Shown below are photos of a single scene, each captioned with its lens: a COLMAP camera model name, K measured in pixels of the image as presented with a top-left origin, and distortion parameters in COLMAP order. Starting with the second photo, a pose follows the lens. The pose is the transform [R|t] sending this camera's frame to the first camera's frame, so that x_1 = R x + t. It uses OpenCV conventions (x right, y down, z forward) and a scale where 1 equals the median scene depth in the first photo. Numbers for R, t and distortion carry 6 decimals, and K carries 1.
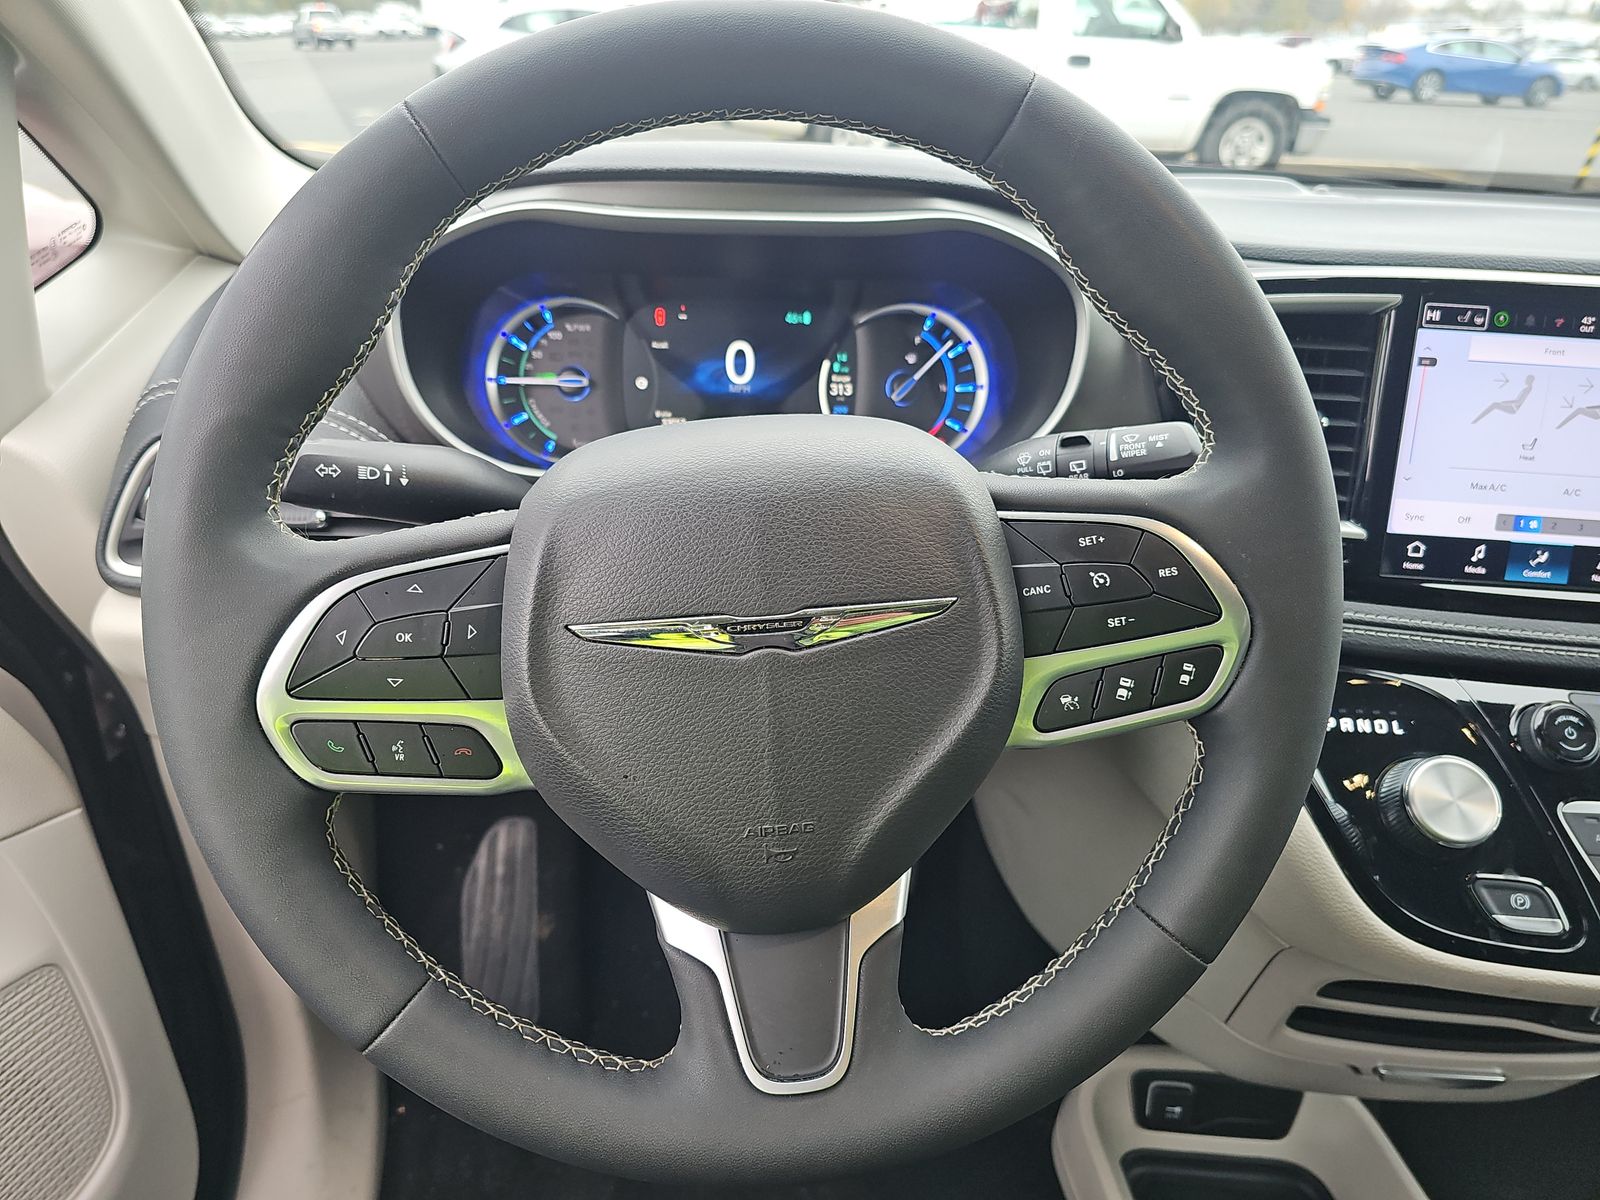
lens RADIAL K [[1072.1, 0, 775.5], [0, 1072.1, 600.8], [0, 0, 1]] dist [-0.003408, -0.003183]
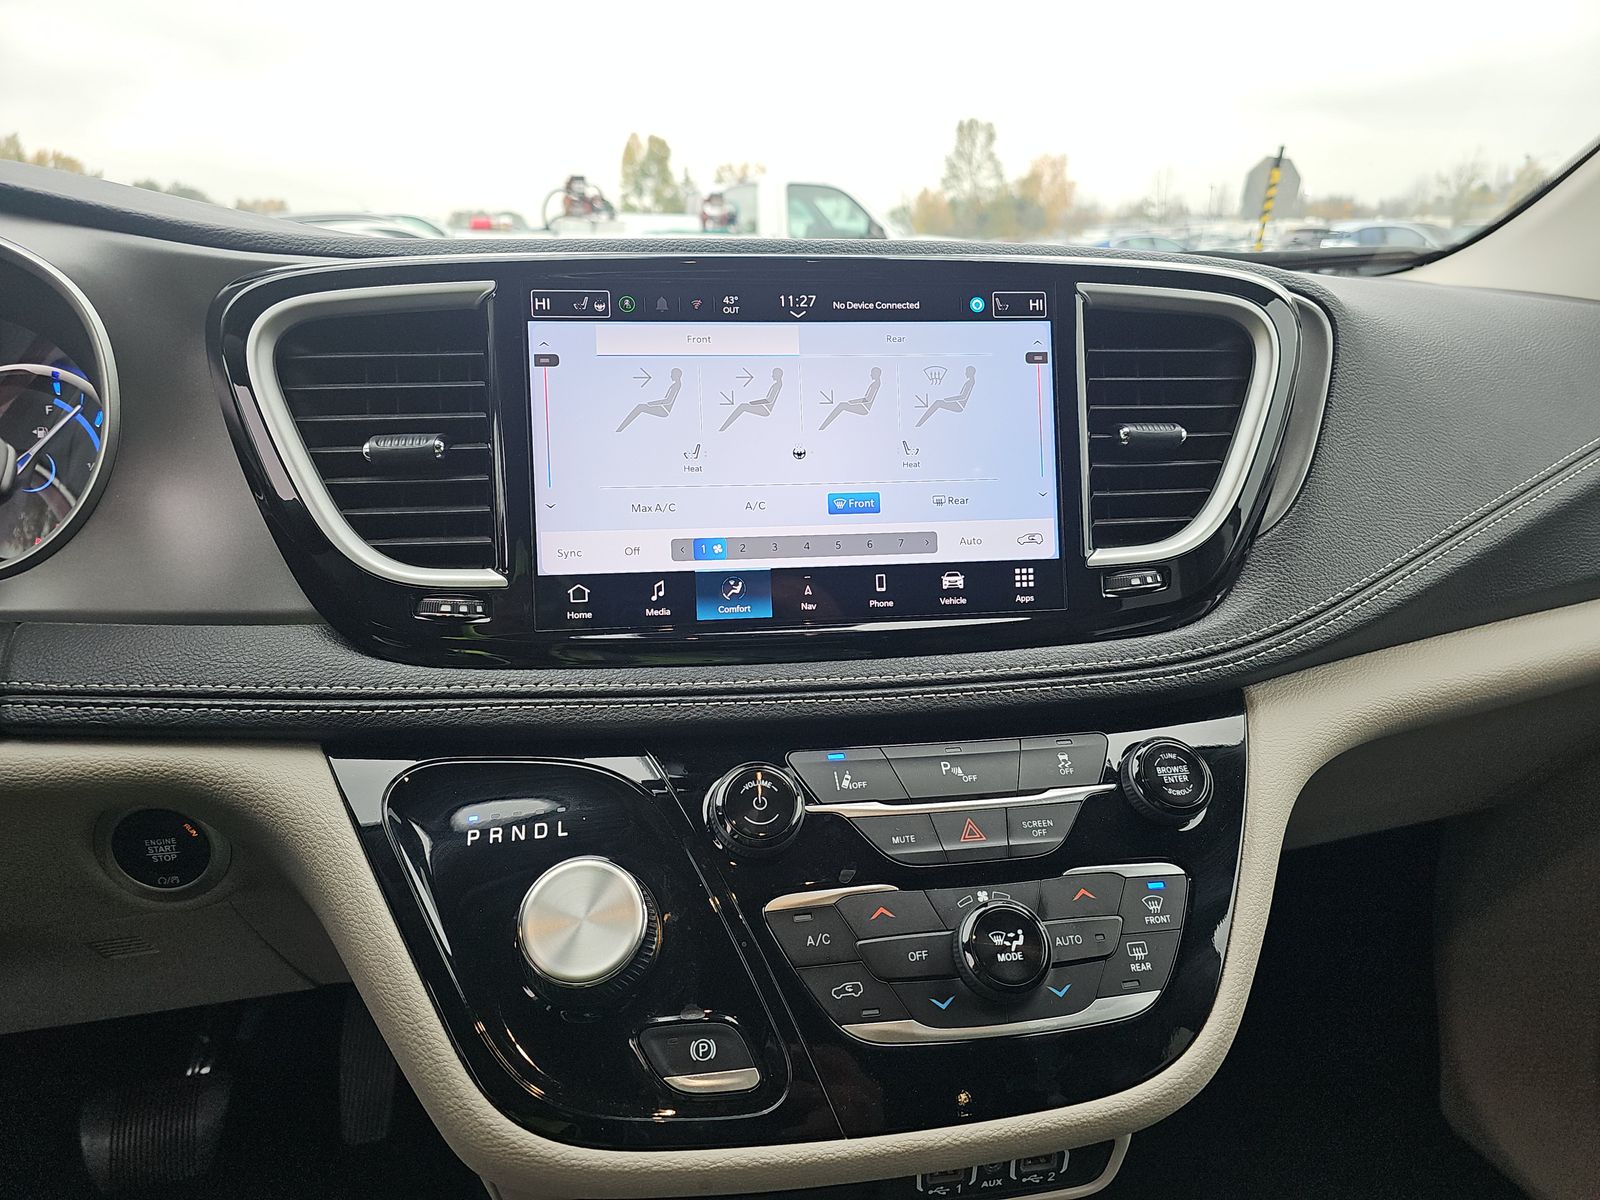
lens RADIAL K [[1045.9, 0, 800.0], [0, 1045.9, 600.0], [0, 0, 1]] dist [0.014755, -0.001513]
pose [[0.979675, -0.093739, 0.177340, 0.627120], [0.123141, 0.978943, -0.162810, 0.101814], [-0.158344, 0.181338, 0.970589, 0.235534]]
